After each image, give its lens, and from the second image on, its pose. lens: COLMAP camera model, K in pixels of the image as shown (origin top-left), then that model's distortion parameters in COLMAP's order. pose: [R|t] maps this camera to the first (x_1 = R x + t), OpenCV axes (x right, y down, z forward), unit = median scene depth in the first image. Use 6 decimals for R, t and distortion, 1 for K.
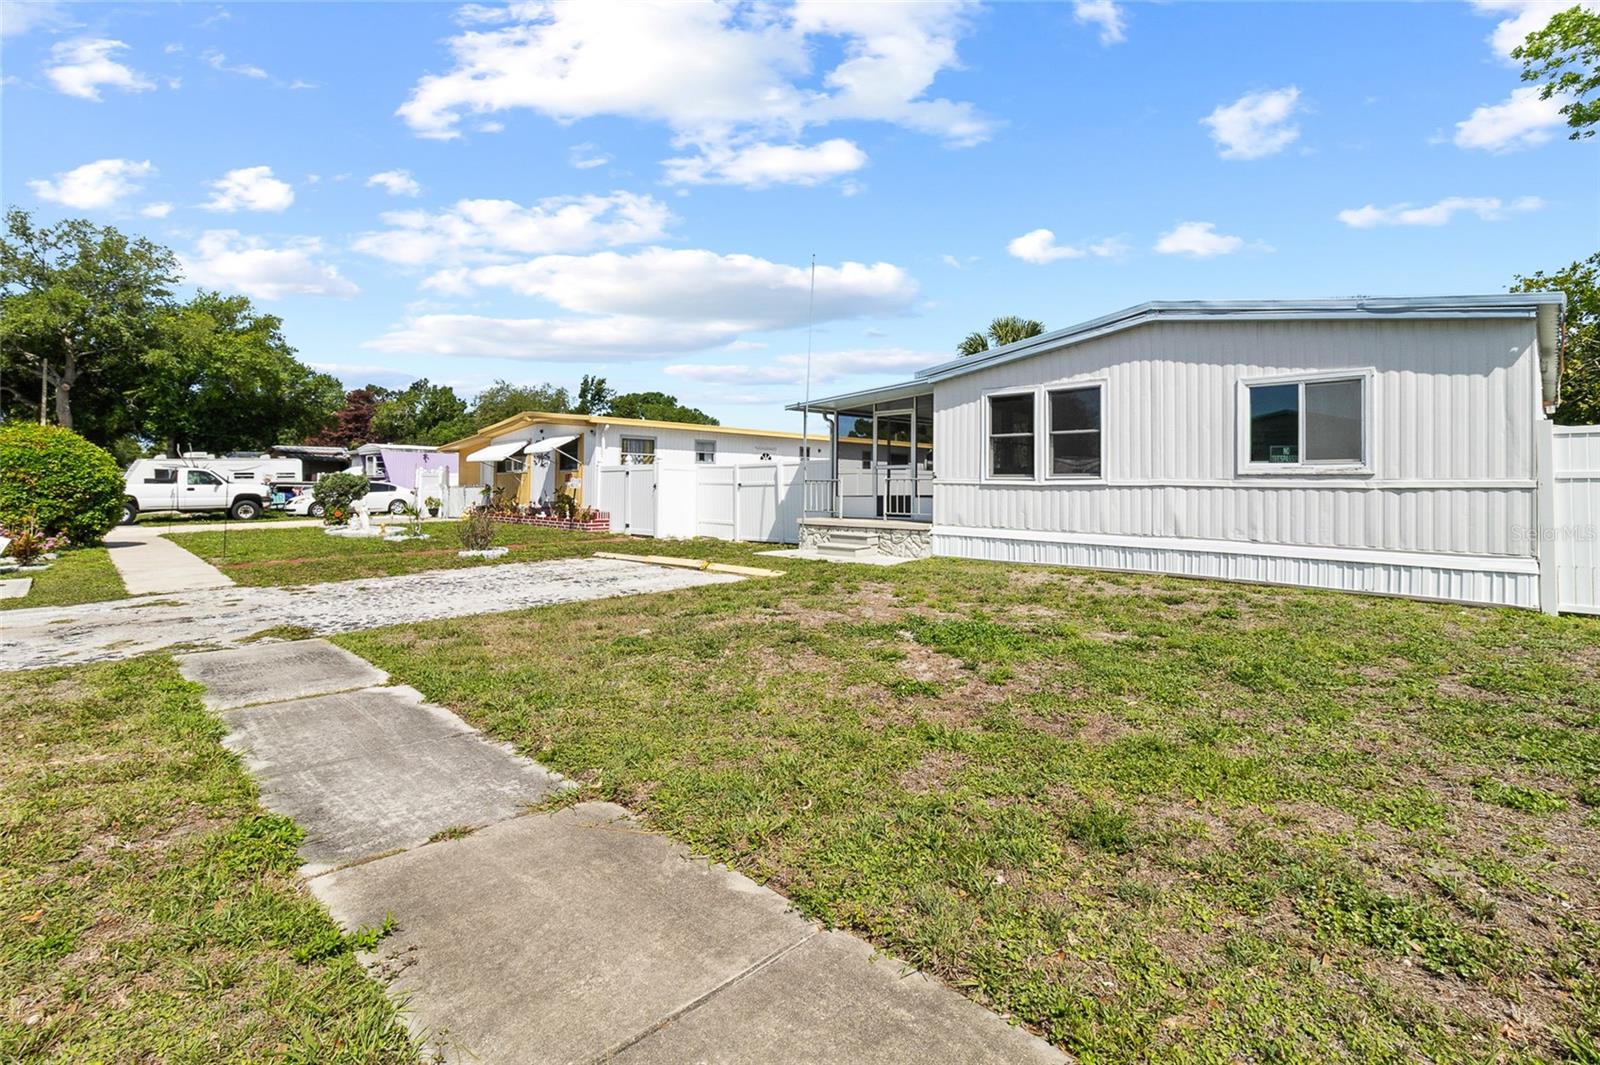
lens RADIAL K [[728.1, 0, 806.2], [0, 728.1, 477.9], [0, 0, 1]] dist [0.003205, 0.000281]
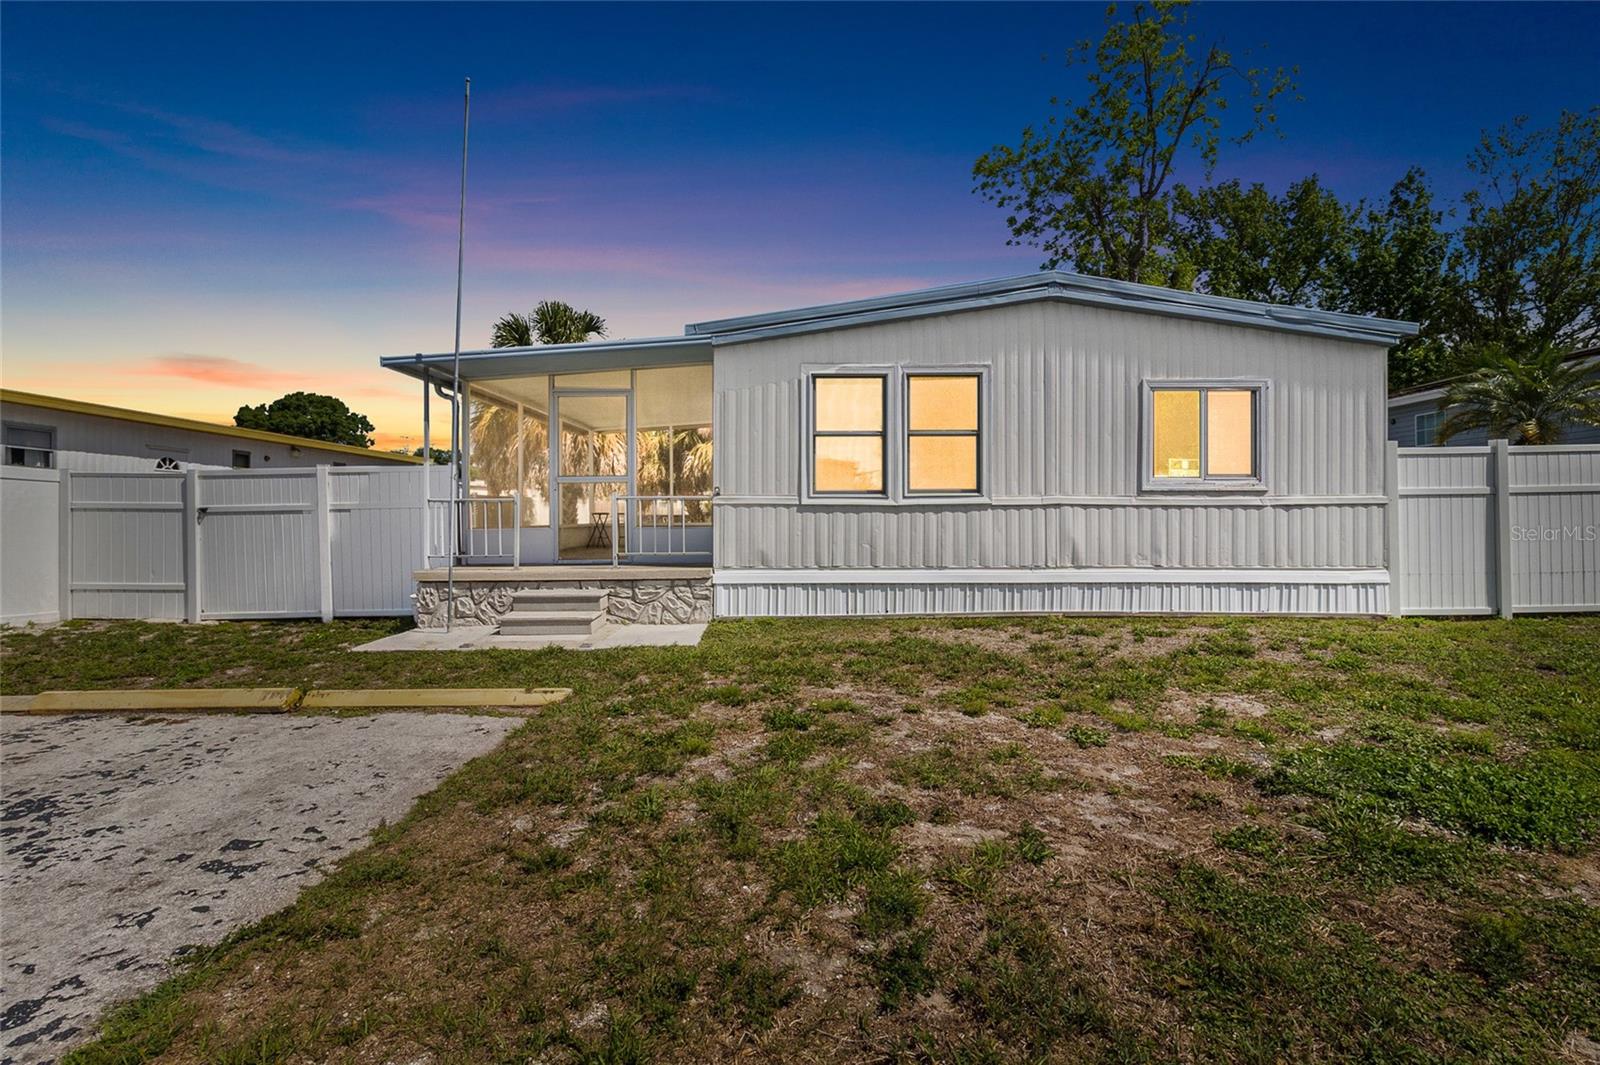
lens RADIAL K [[749.1, 0, 803.2], [0, 749.1, 513.5], [0, 0, 1]] dist [0.002693, 0.000752]
pose [[0.705589, -0.007063, 0.708586, -0.279015], [0.001547, 0.999963, 0.008427, 0.012510], [-0.708619, -0.004850, 0.705574, 0.580166]]
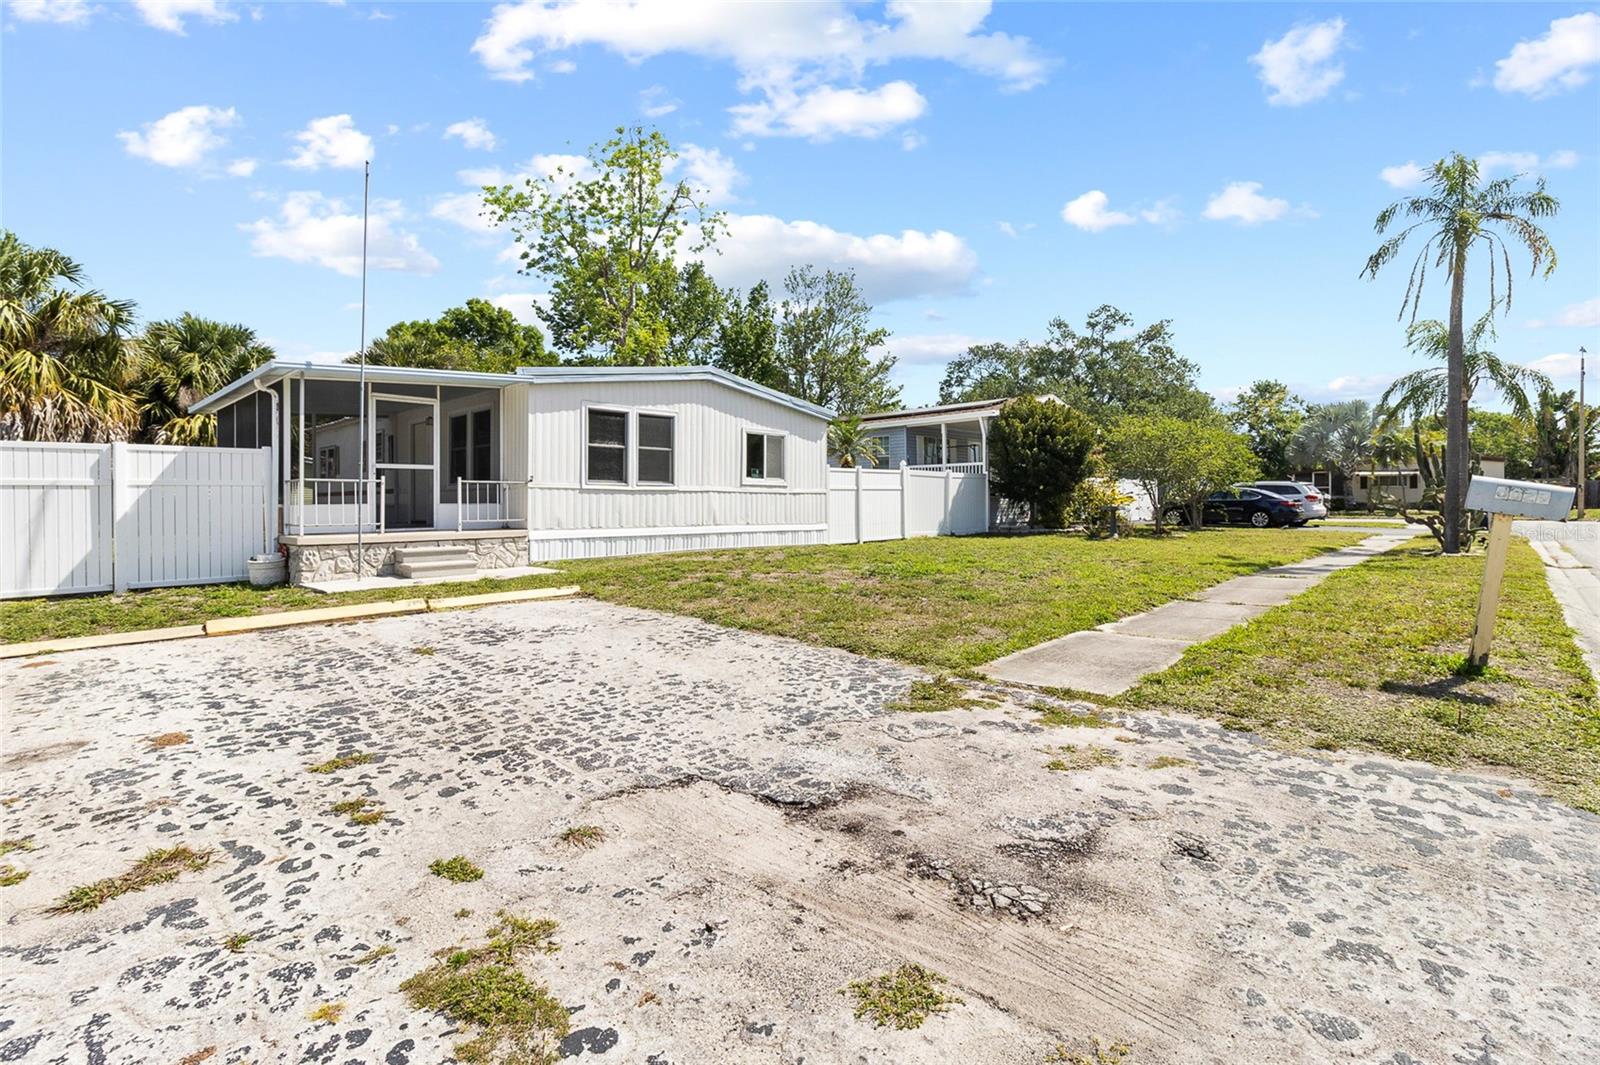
lens RADIAL K [[741.8, 0, 809.7], [0, 741.8, 507.3], [0, 0, 1]] dist [-0.000076, -0.000529]
pose [[-0.033655, -0.010455, 0.999379, -0.972988], [-0.008414, 0.999913, 0.010177, 0.025141], [-0.999398, -0.008066, -0.033740, 0.794271]]
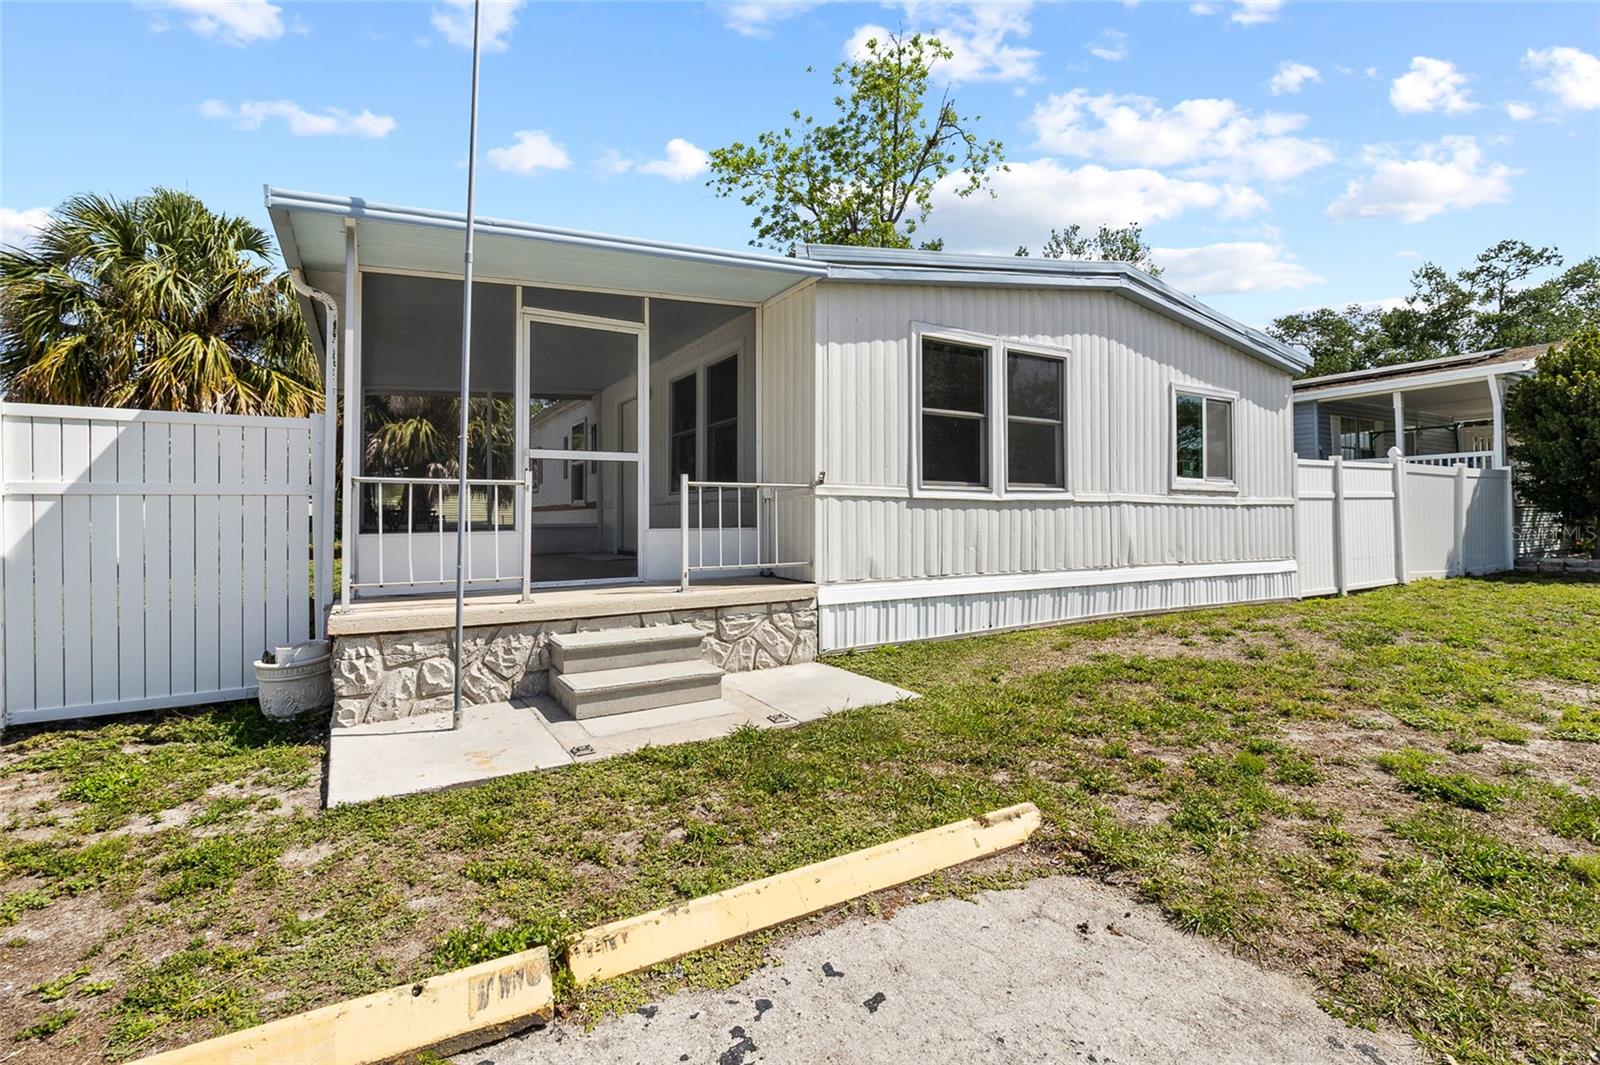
lens RADIAL K [[739.4, 0, 811.5], [0, 739.4, 493.3], [0, 0, 1]] dist [0.001919, -0.000119]
pose [[0.232876, 0.024305, 0.972203, -0.337515], [-0.005051, 0.999704, -0.023783, 0.020689], [-0.972493, 0.000628, 0.232930, 1.070393]]
